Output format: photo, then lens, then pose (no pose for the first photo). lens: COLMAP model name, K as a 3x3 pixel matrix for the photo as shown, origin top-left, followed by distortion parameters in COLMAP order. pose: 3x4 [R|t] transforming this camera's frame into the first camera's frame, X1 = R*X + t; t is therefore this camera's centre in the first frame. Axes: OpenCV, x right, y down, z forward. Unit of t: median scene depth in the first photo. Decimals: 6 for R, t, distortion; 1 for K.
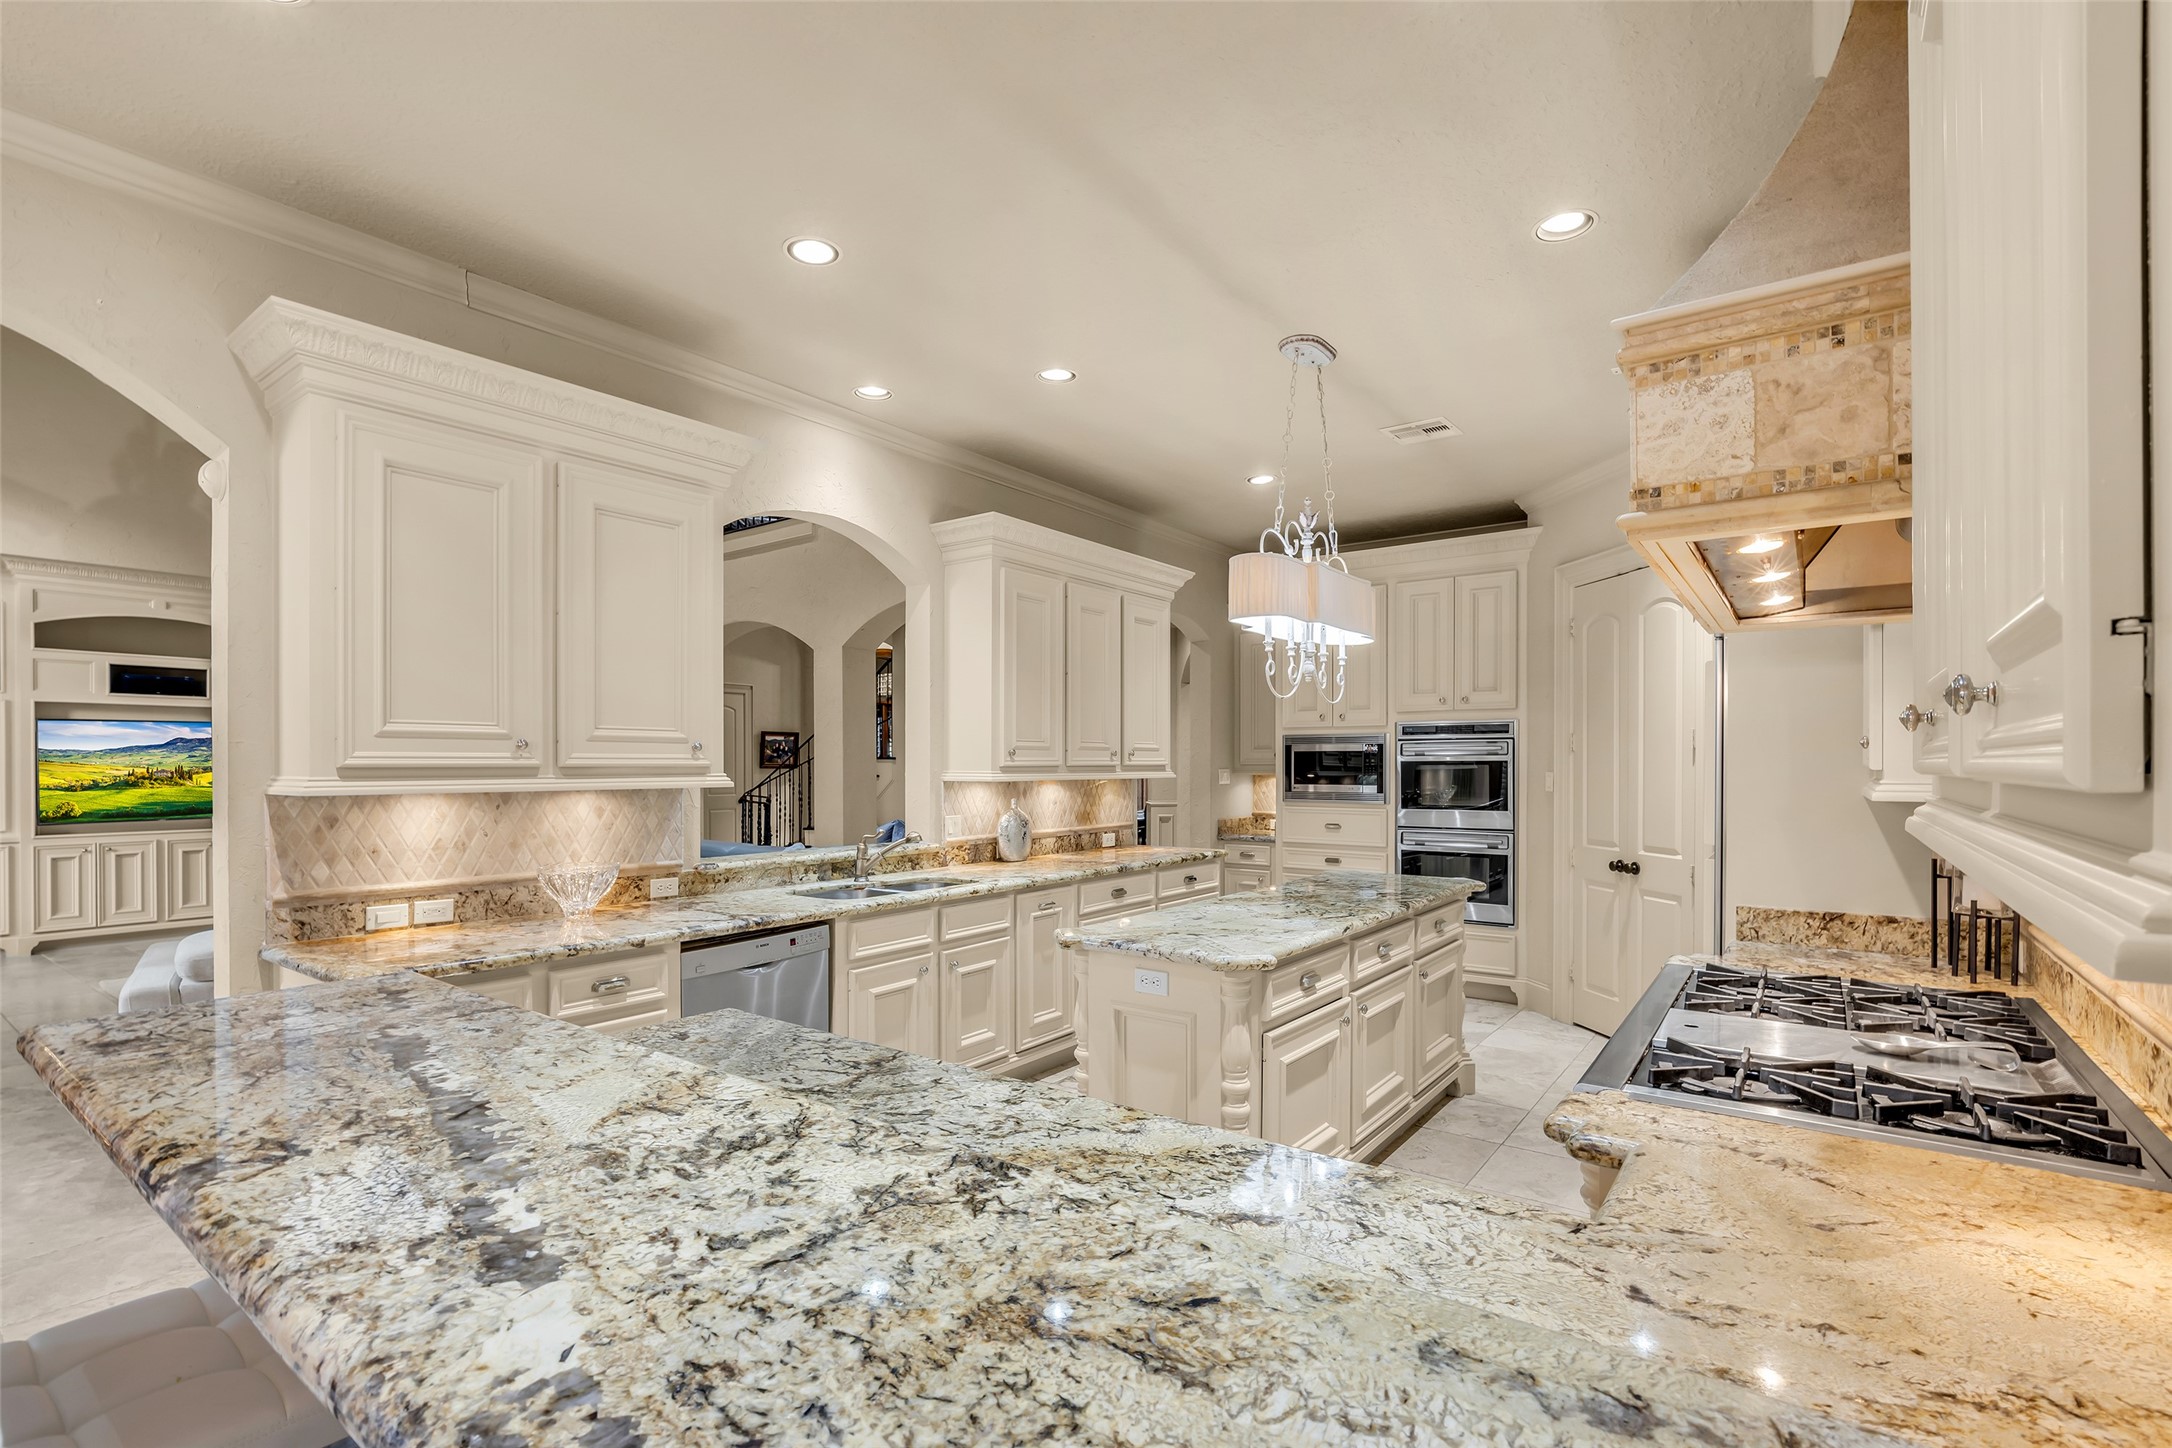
lens RADIAL K [[1005.9, 0, 1082.5], [0, 1005.9, 769.6], [0, 0, 1]] dist [-0.014863, 0.000223]
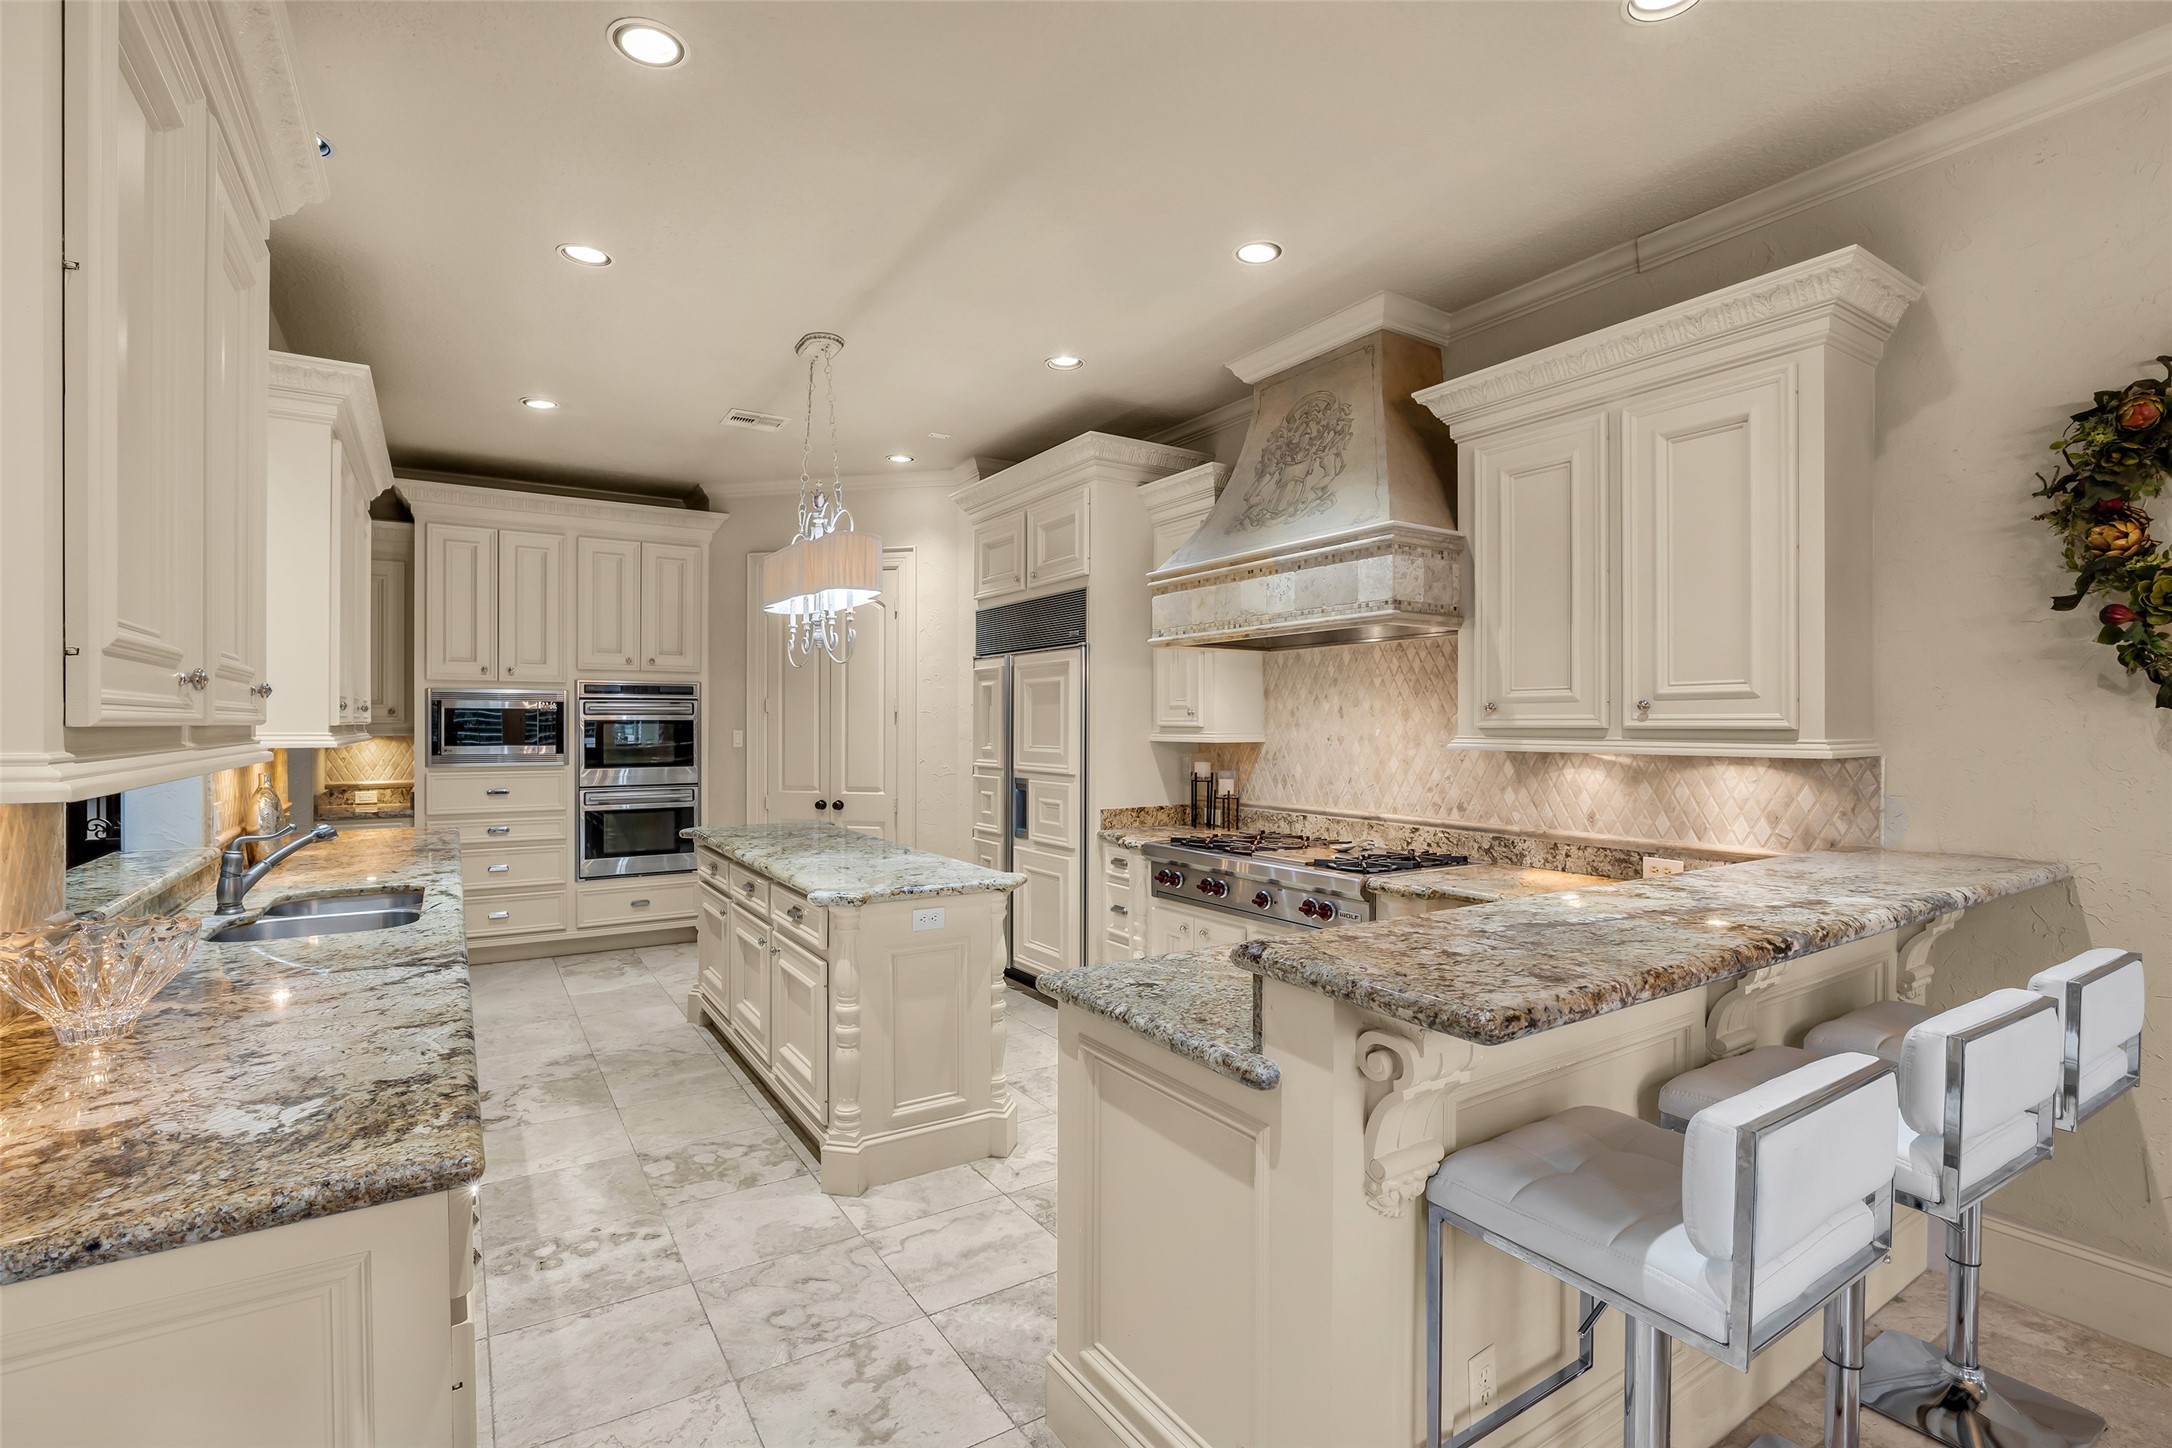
lens RADIAL K [[992.8, 0, 1085.3], [0, 992.8, 732.3], [0, 0, 1]] dist [-0.017642, 0.005866]
pose [[0.347862, -0.006711, 0.937522, -0.817717], [0.003569, 0.999977, 0.005834, -0.000904], [-0.937539, 0.001316, 0.347878, 0.414291]]
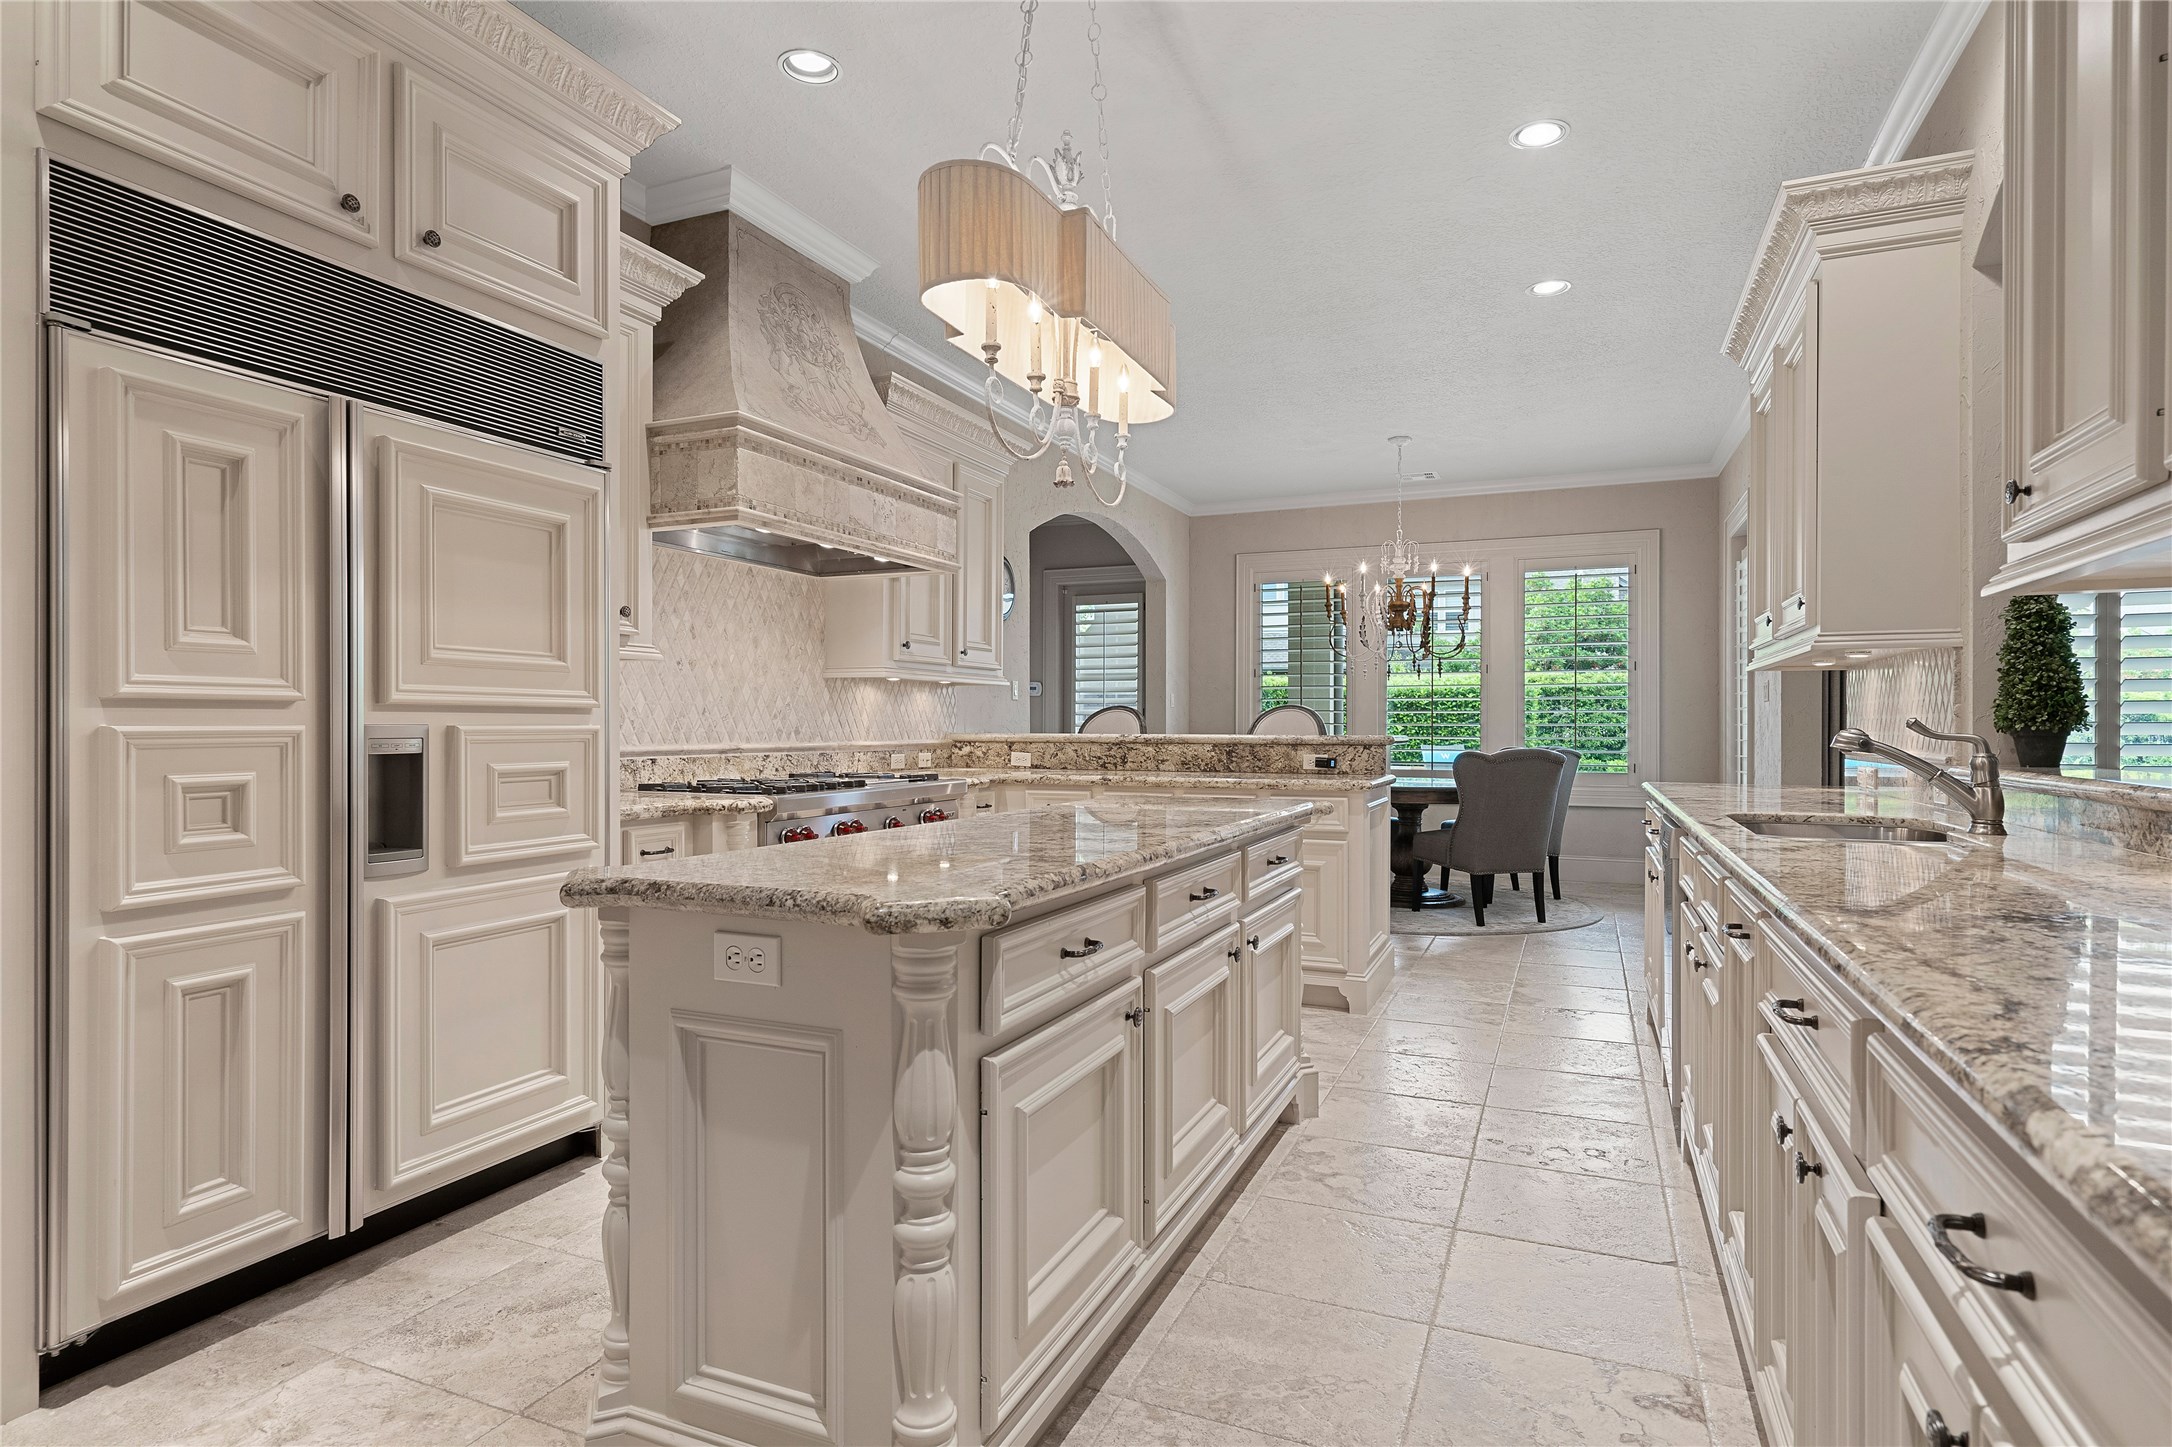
lens RADIAL K [[1130.2, 0, 1086.0], [0, 1130.2, 723.5], [0, 0, 1]] dist [0.000778, 0.000023]
pose [[-0.972680, -0.002872, -0.232133, 0.434702], [-0.004339, 0.999974, 0.005806, 0.078246], [0.232111, 0.006655, -0.972667, 1.946822]]
